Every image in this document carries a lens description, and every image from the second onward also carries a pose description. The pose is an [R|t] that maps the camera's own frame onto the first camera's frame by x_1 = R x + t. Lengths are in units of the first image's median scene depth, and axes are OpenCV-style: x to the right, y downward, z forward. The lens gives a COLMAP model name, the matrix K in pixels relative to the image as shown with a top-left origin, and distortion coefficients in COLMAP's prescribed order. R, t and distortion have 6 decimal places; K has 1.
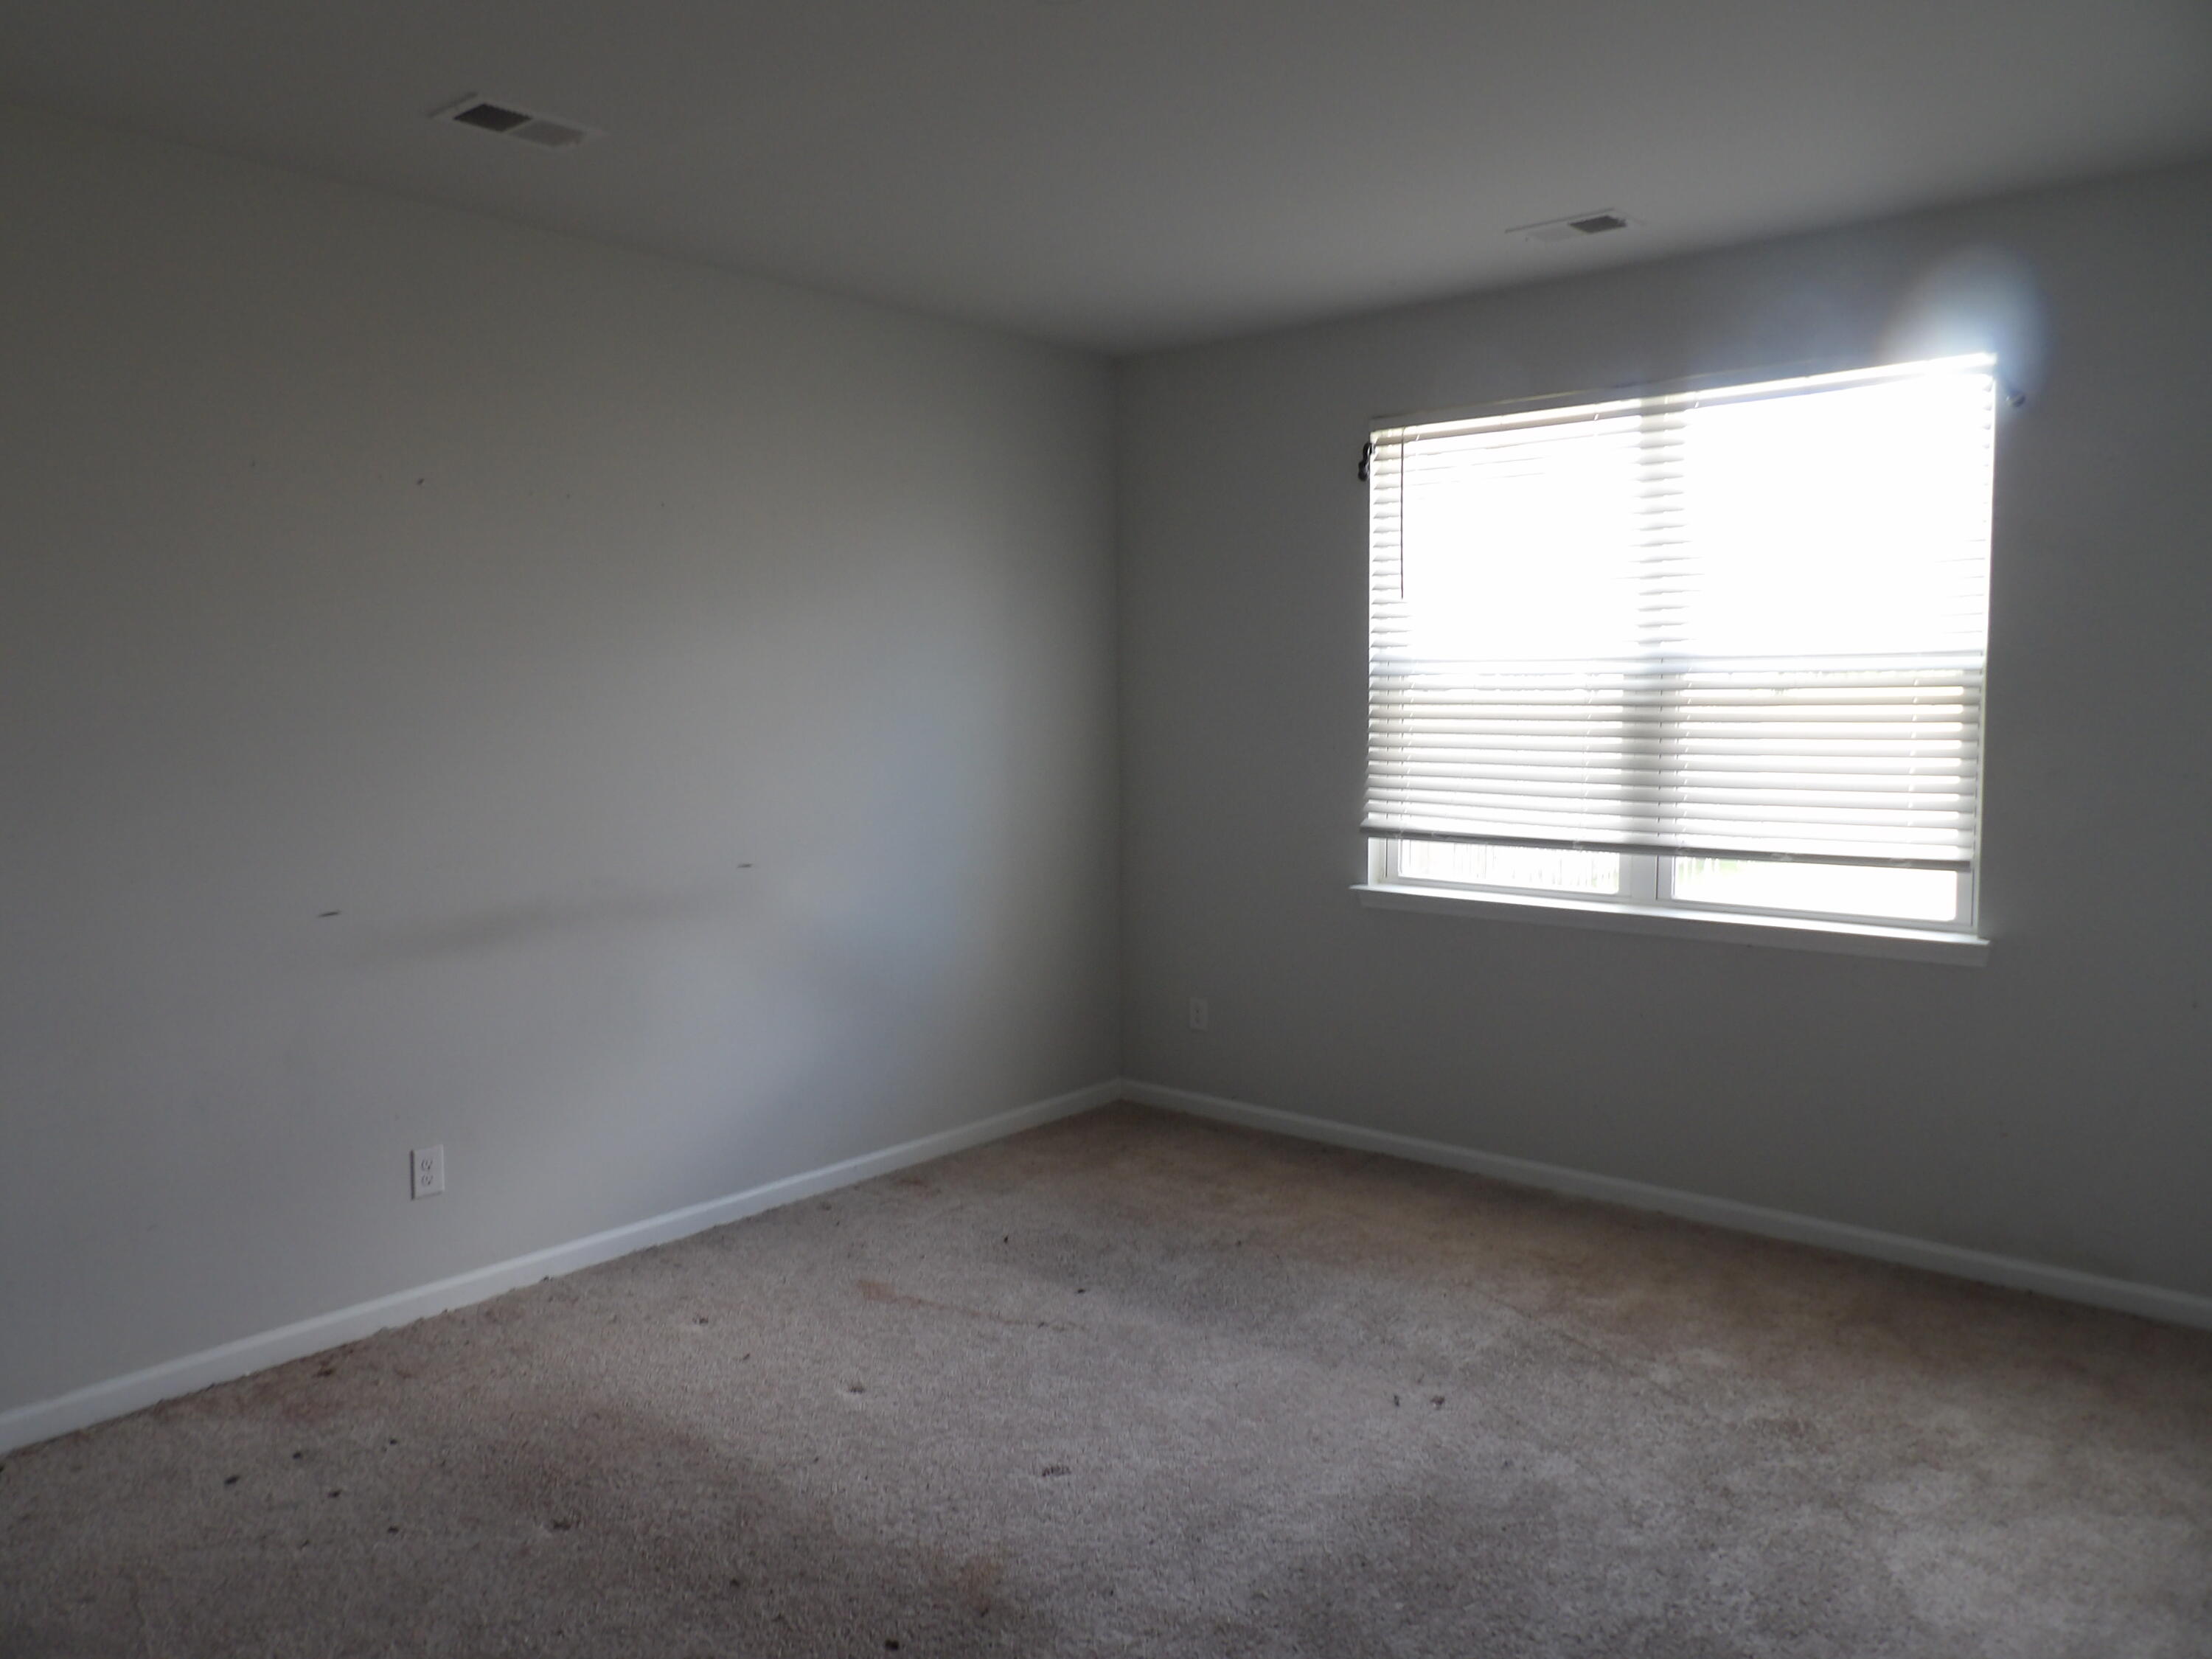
lens RADIAL K [[1545.7, 0, 1083.0], [0, 1545.7, 822.0], [0, 0, 1]] dist [-0.056910, 0.087186]
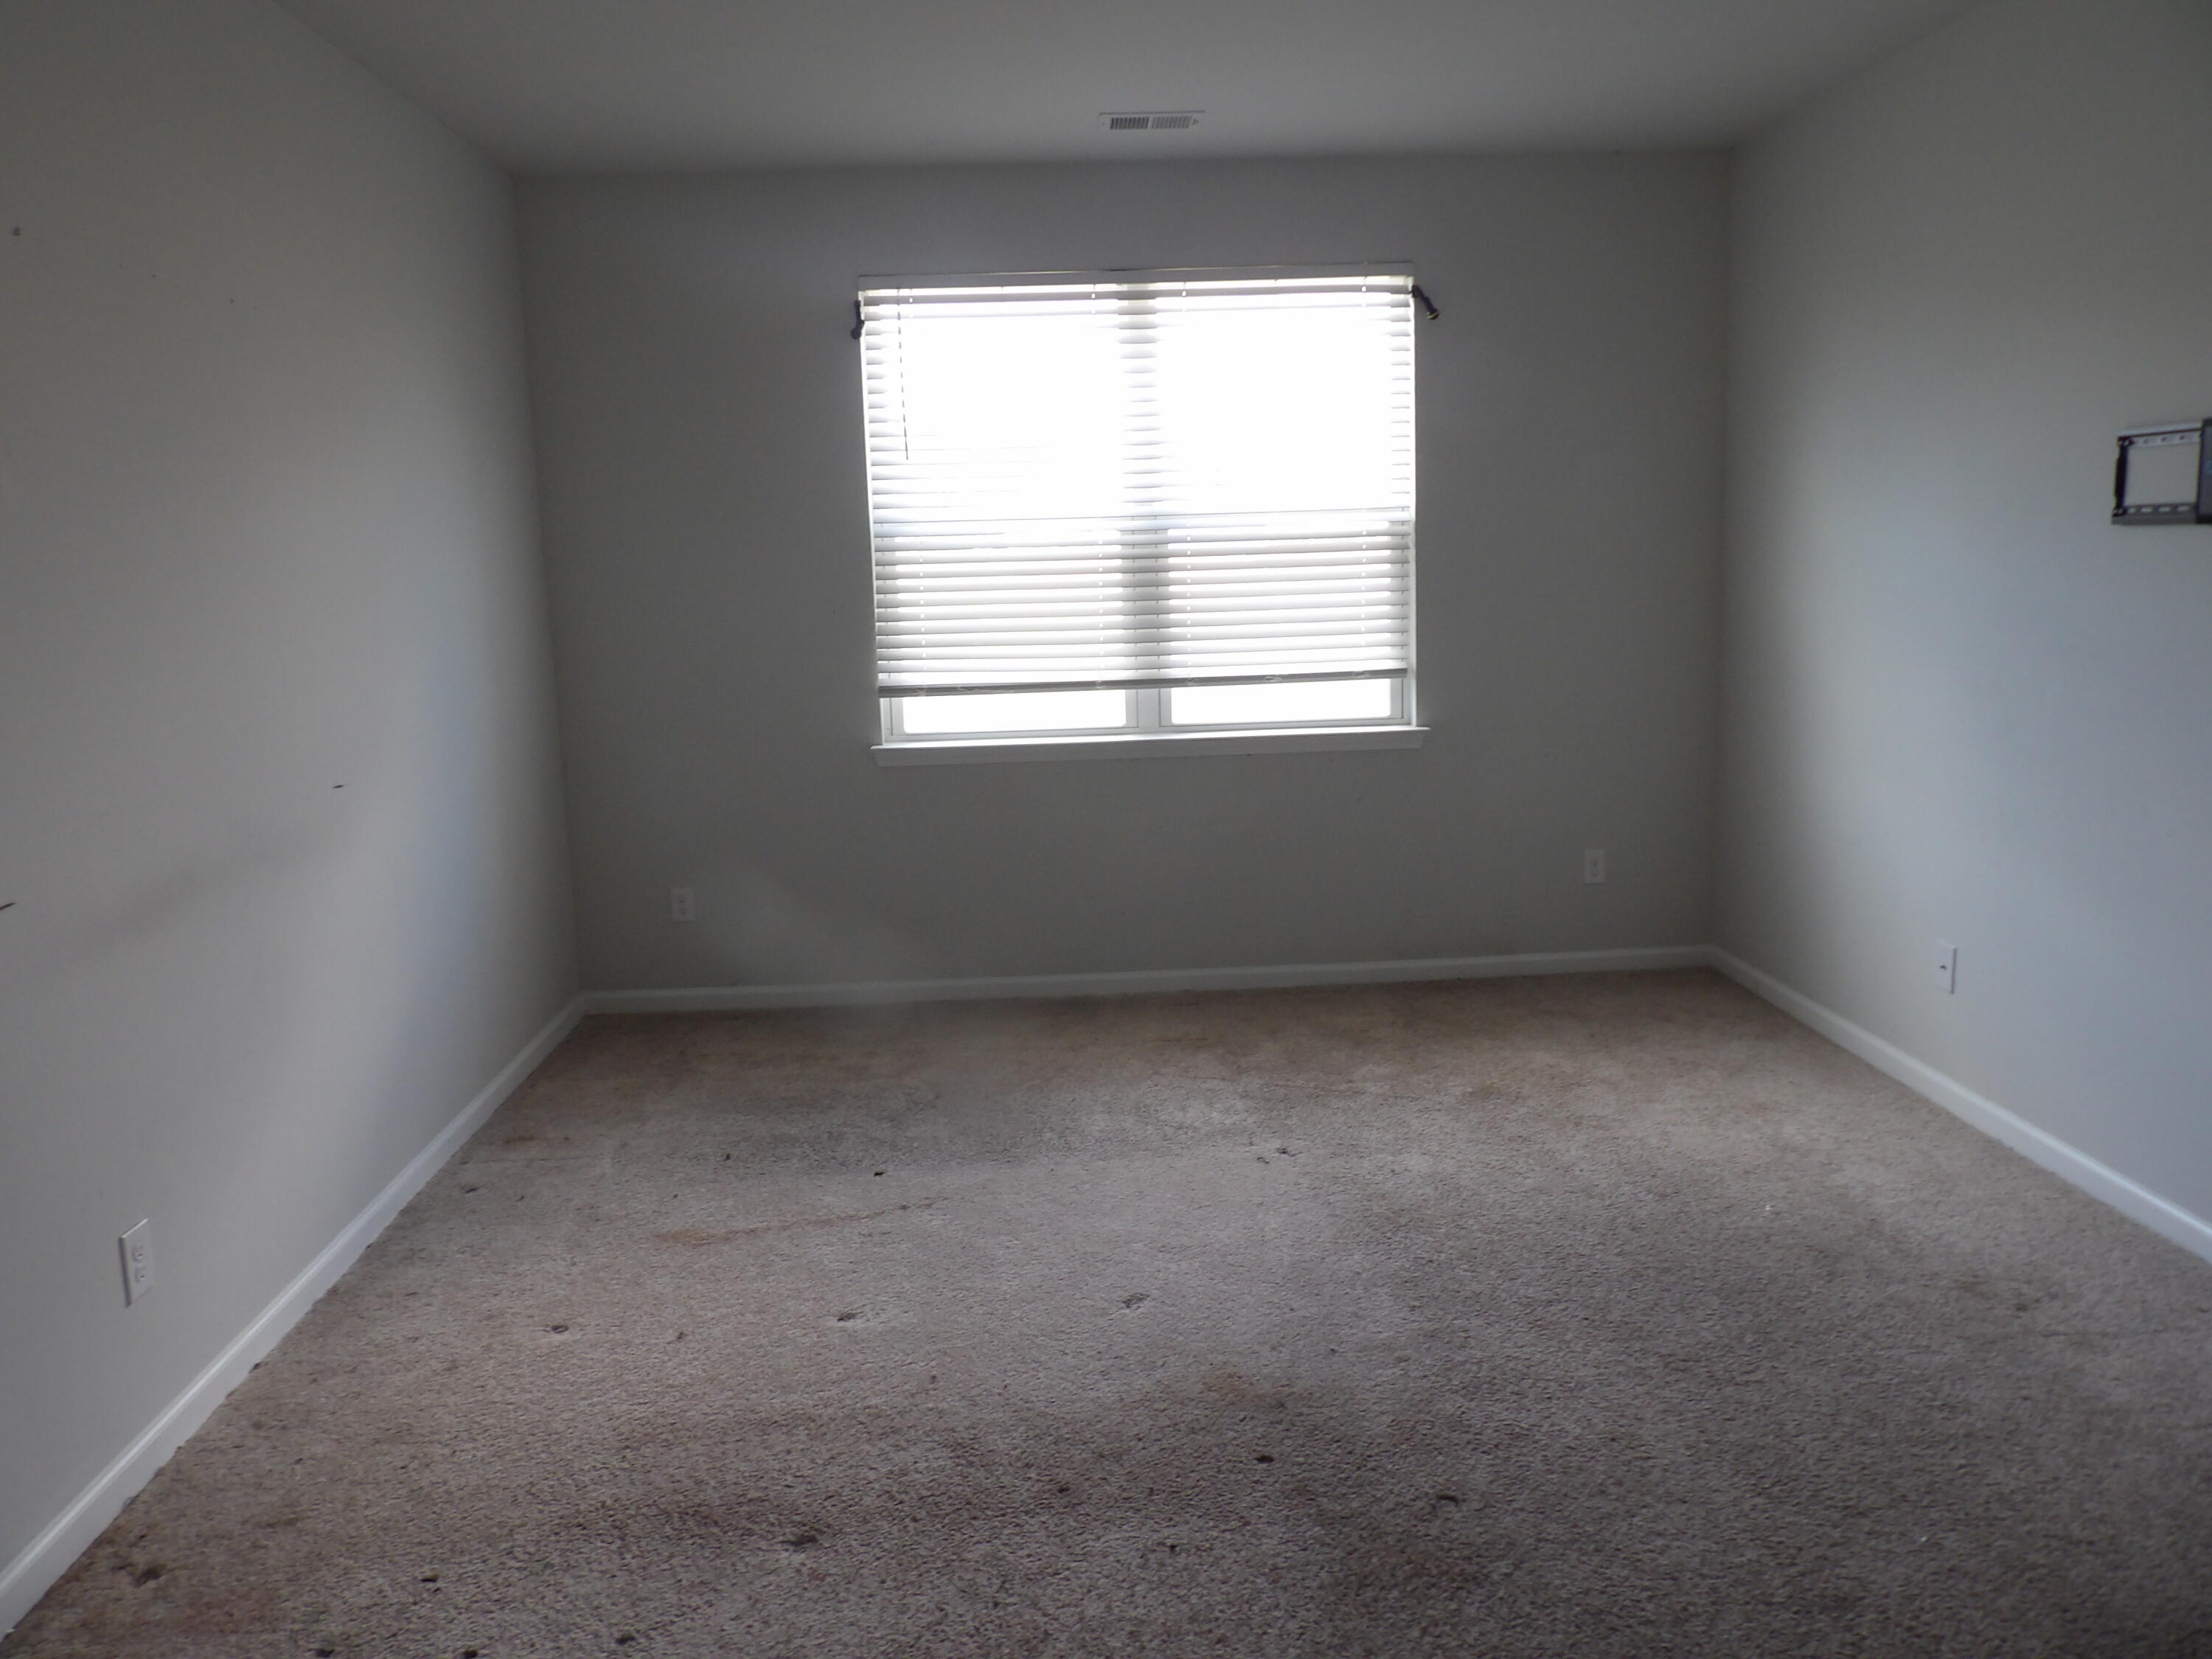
lens RADIAL K [[1545.7, 0, 1083.0], [0, 1545.7, 822.0], [0, 0, 1]] dist [-0.056910, 0.087186]
pose [[0.734882, -0.129173, 0.665780, -0.460764], [0.082861, 0.991440, 0.100896, -0.000526], [-0.673114, -0.018979, 0.739295, 0.179418]]
